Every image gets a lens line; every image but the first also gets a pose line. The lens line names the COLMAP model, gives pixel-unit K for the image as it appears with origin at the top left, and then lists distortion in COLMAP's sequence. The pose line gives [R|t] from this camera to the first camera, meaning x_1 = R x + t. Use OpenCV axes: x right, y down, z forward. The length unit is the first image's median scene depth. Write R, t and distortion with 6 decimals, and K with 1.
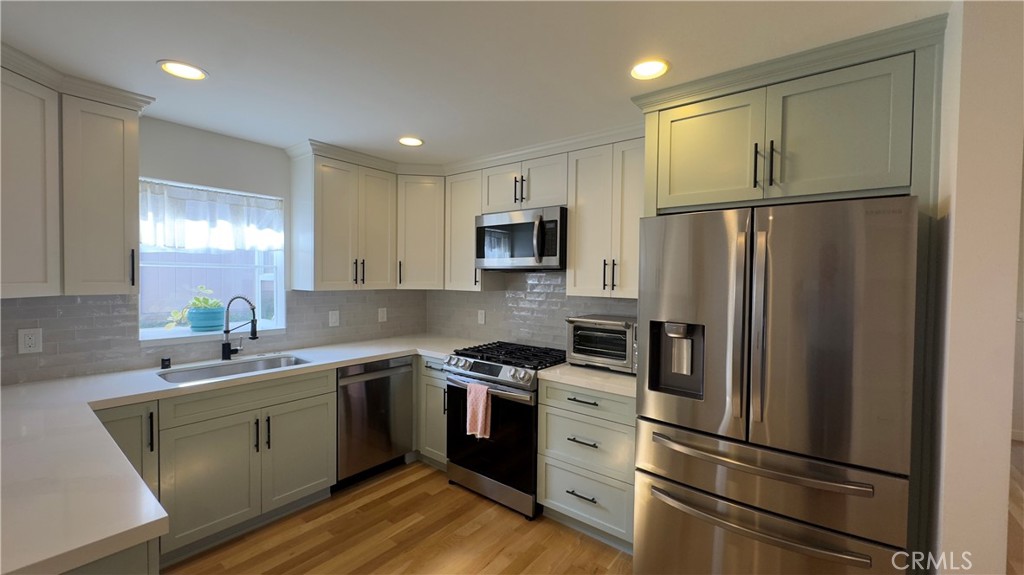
lens RADIAL K [[409.8, 0, 512.4], [0, 409.8, 287.9], [0, 0, 1]] dist [-0.002402, 0.000174]
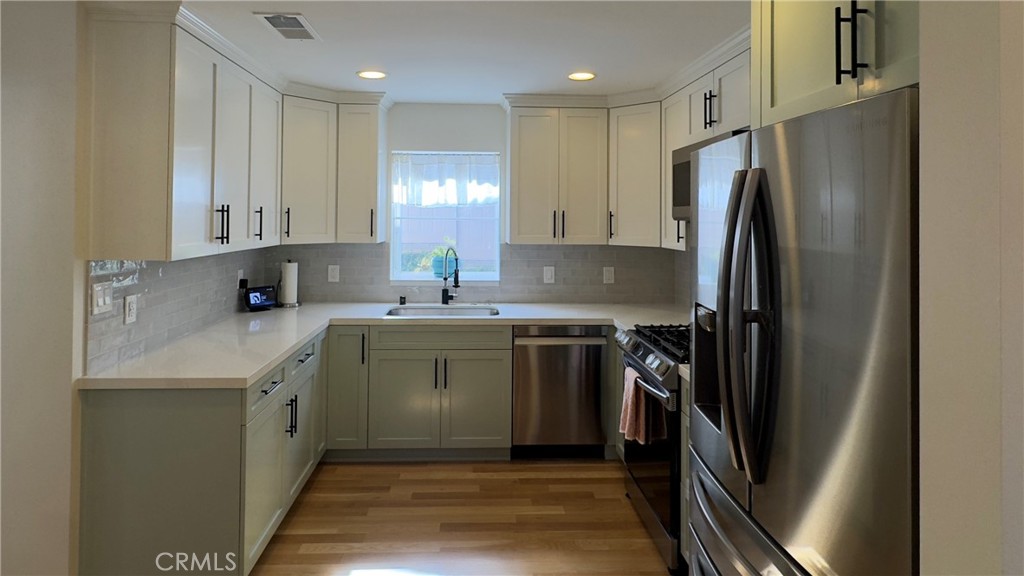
lens RADIAL K [[574.0, 0, 493.3], [0, 574.0, 208.9], [0, 0, 1]] dist [-0.006061, -0.000226]
pose [[0.646474, -0.019300, -0.762691, 0.573115], [-0.021155, 0.998842, -0.043207, -0.018032], [0.762642, 0.044067, 0.645318, 0.081327]]
